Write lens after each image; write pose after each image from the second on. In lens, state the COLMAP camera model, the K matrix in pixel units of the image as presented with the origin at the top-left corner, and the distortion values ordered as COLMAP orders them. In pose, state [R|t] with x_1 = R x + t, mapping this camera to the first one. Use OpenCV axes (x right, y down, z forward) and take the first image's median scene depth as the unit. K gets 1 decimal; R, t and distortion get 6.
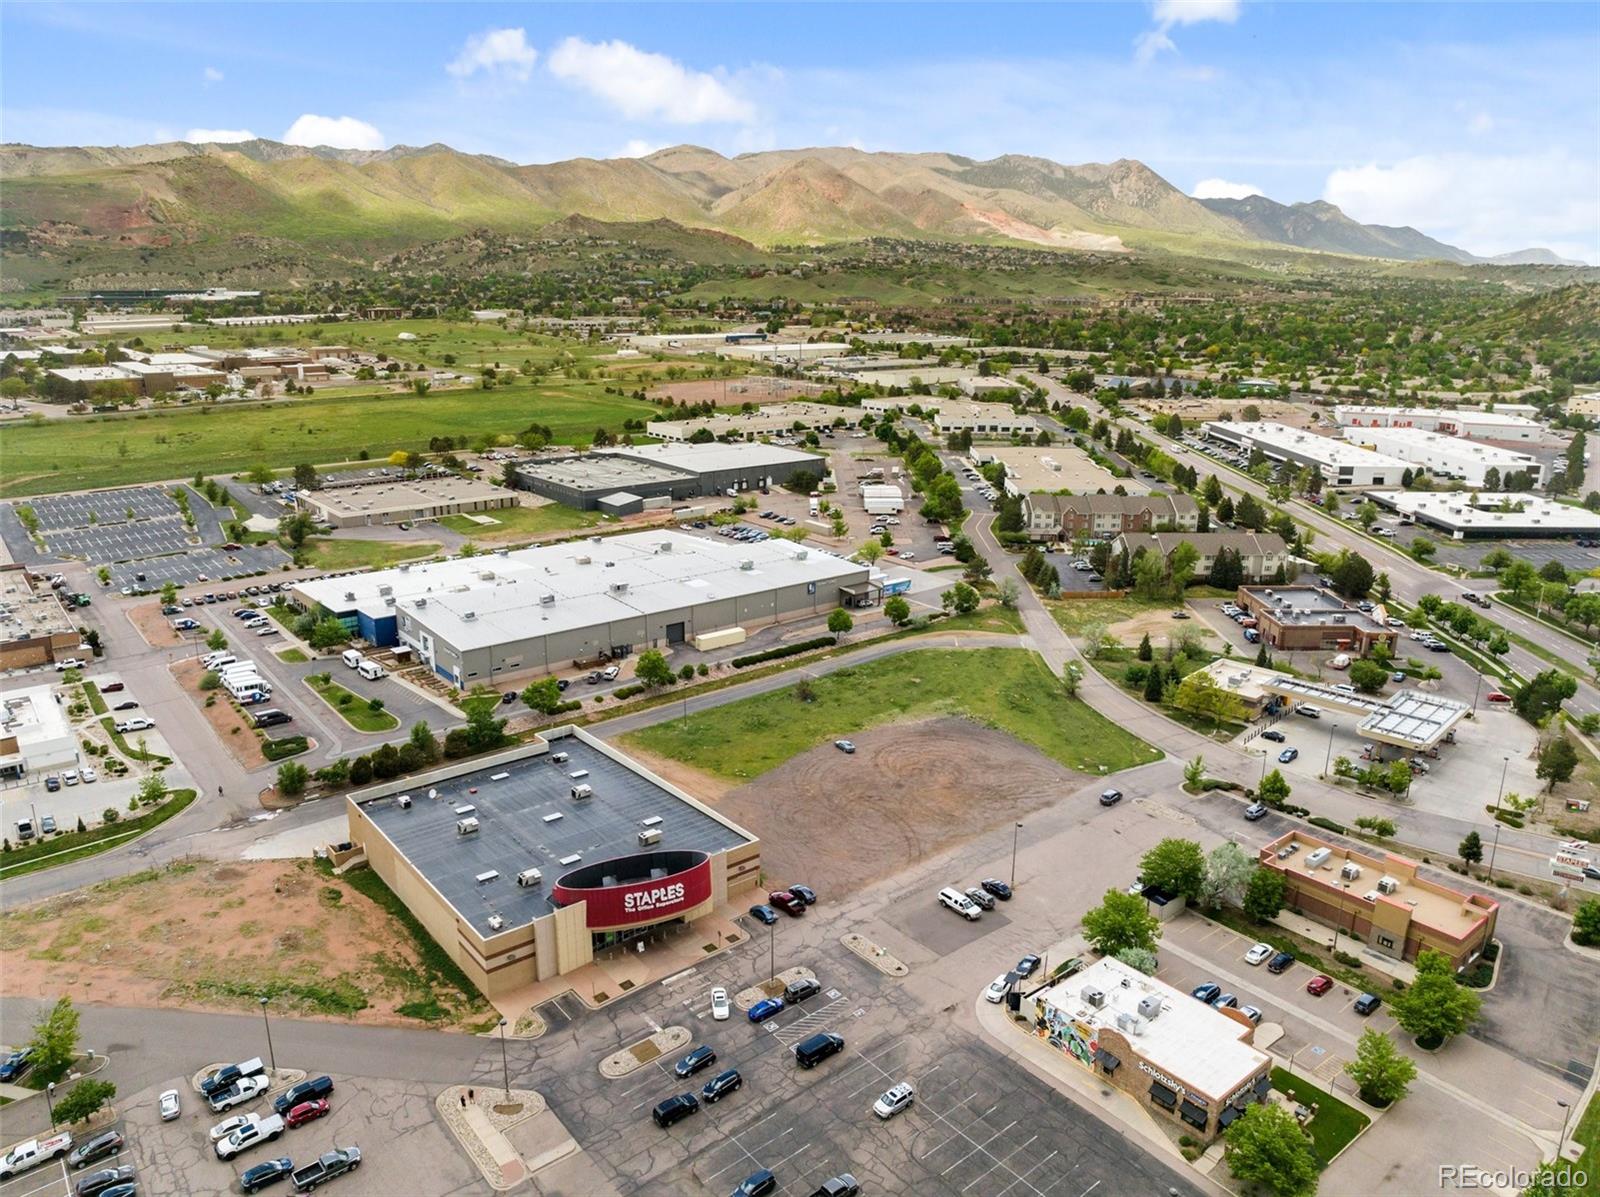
lens RADIAL K [[1126.1, 0, 800.0], [0, 1126.1, 598.5], [0, 0, 1]] dist [-0.038418, 0.003738]
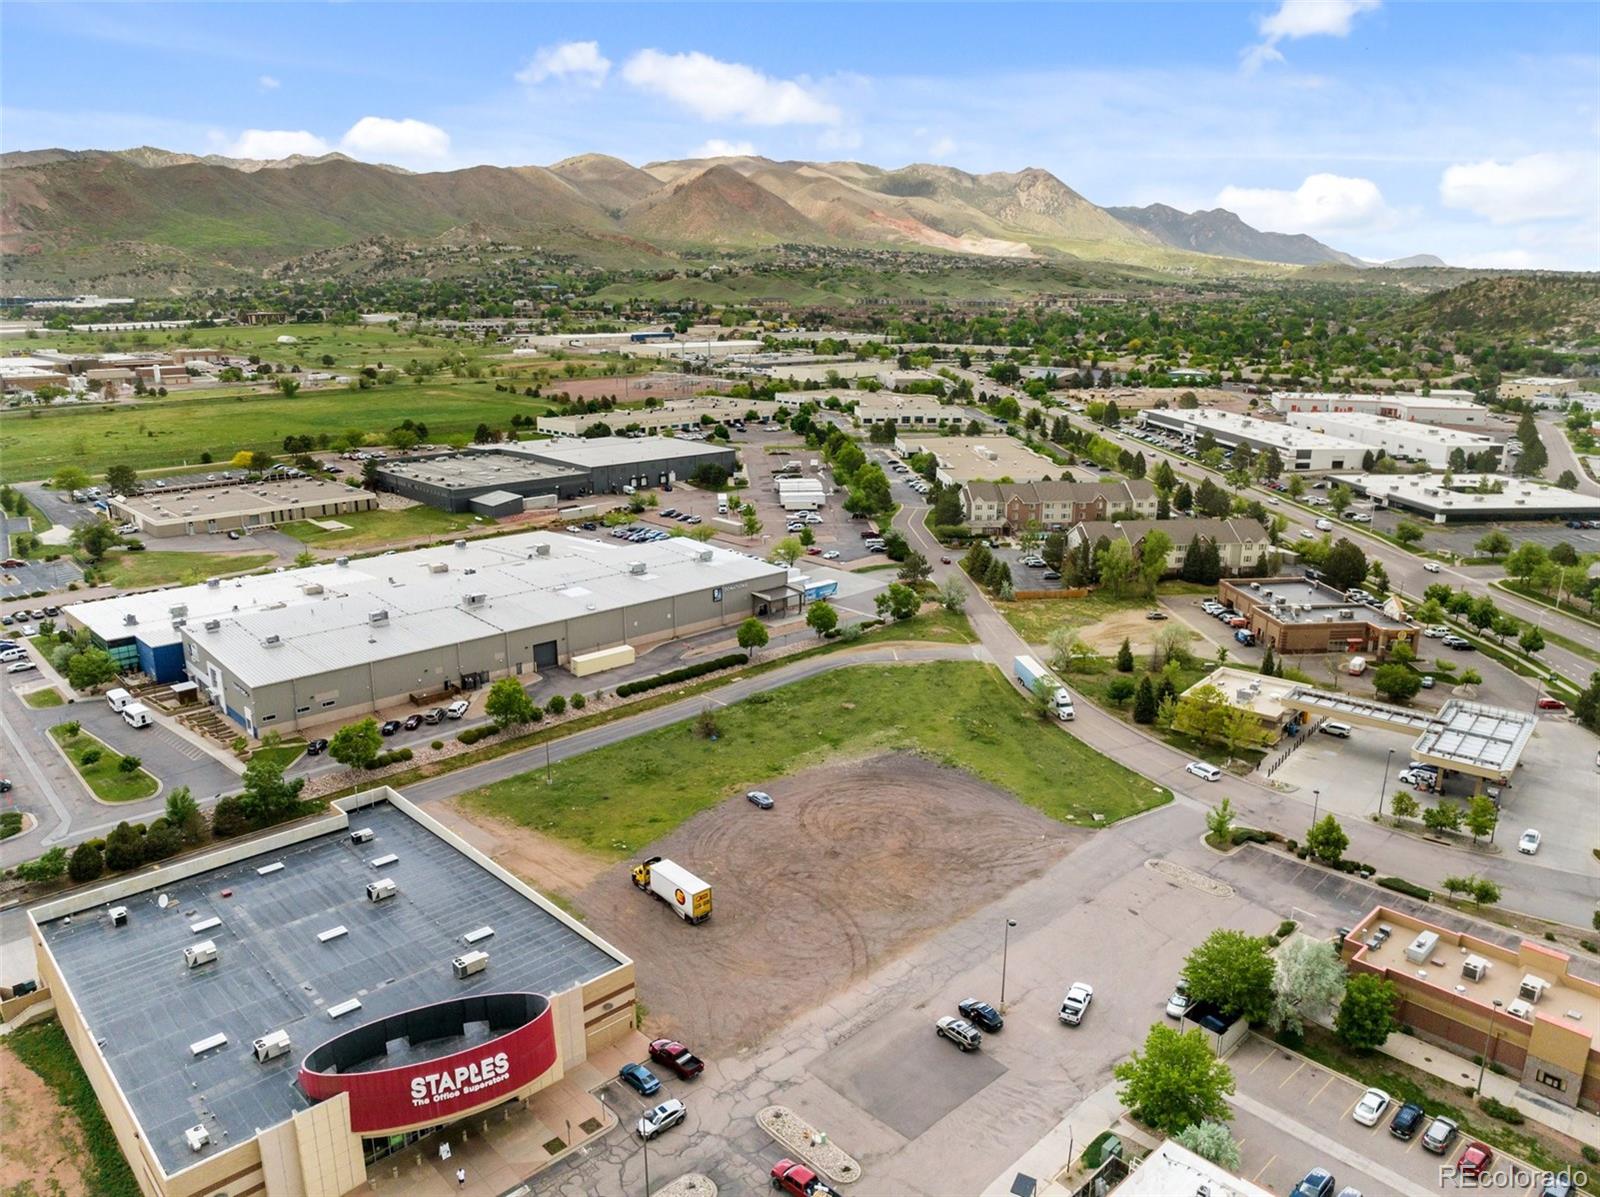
lens RADIAL K [[1127.7, 0, 801.2], [0, 1127.7, 598.7], [0, 0, 1]] dist [-0.038212, 0.002329]
pose [[0.997093, -0.025725, 0.071722, 0.012201], [0.026430, 0.999611, -0.008904, 0.002725], [-0.071465, 0.010773, 0.997385, 0.177467]]
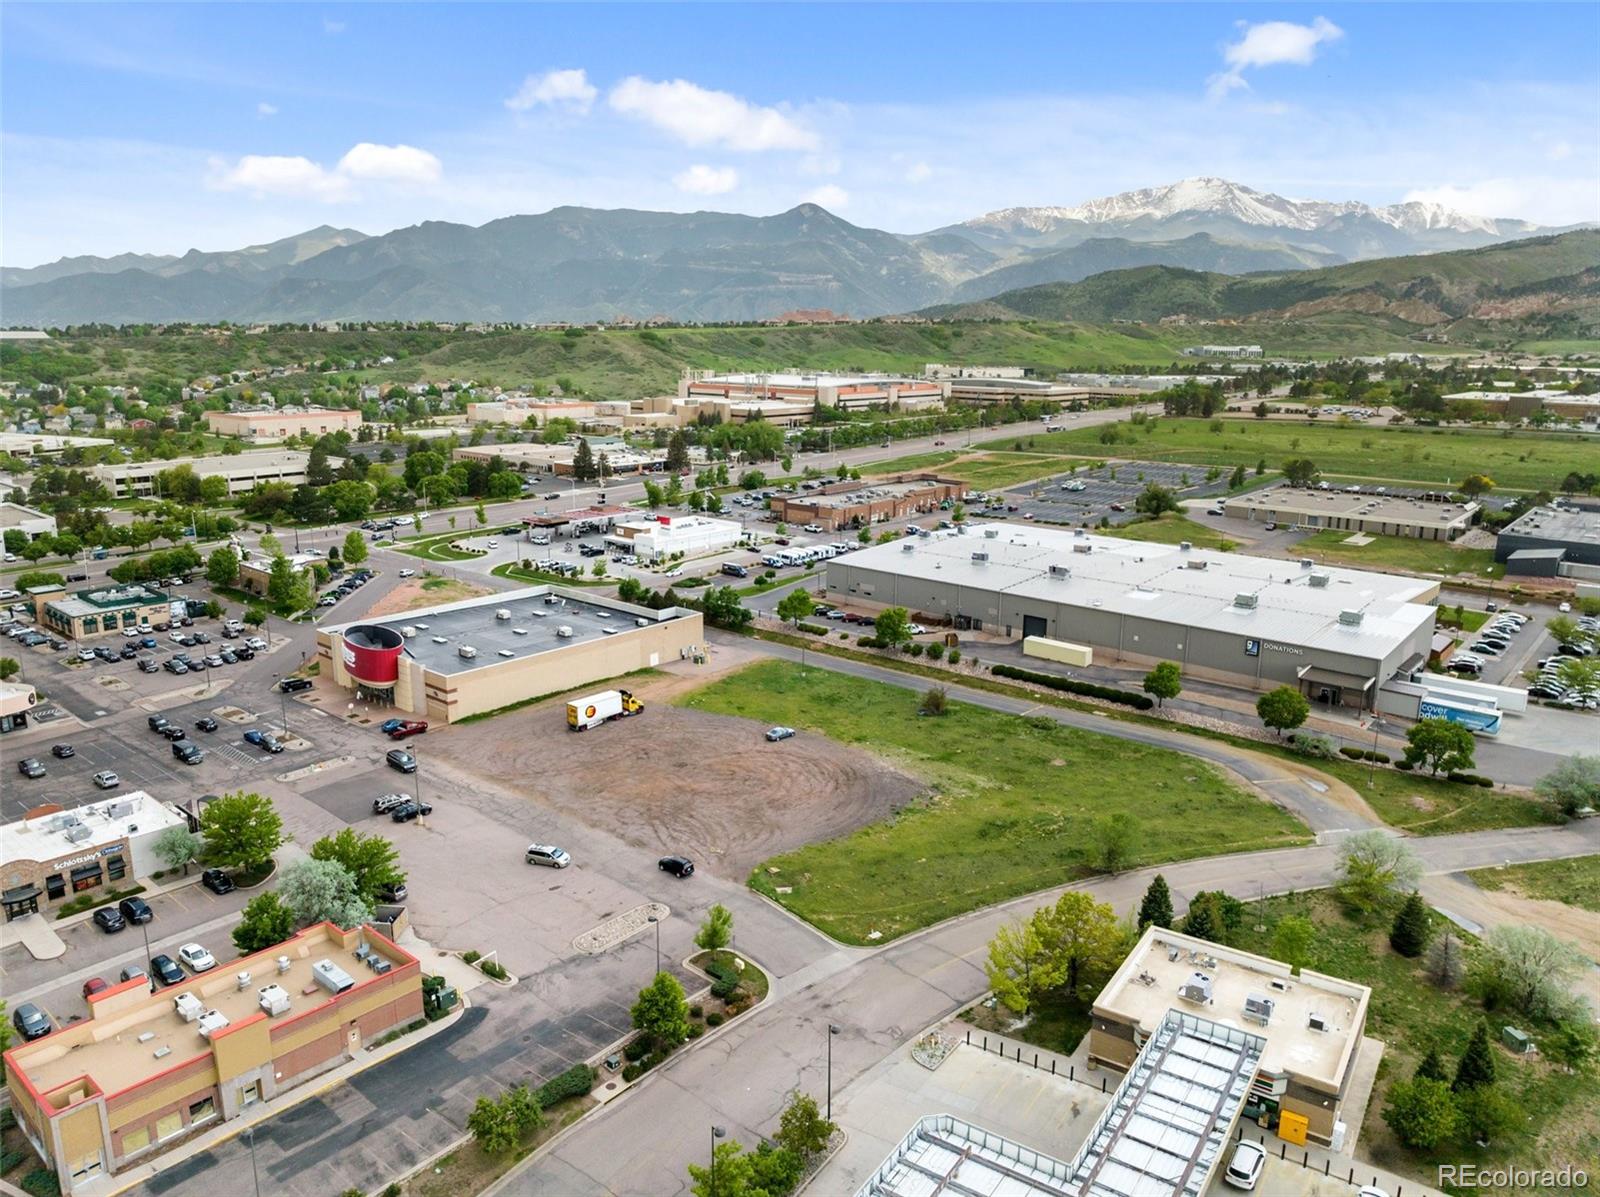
lens RADIAL K [[1127.7, 0, 801.2], [0, 1127.7, 598.7], [0, 0, 1]] dist [-0.038212, 0.002329]
pose [[0.178049, 0.220305, -0.959043, 0.585622], [-0.274230, 0.947114, 0.166653, -0.073060], [0.945038, 0.233326, 0.229047, 0.592840]]
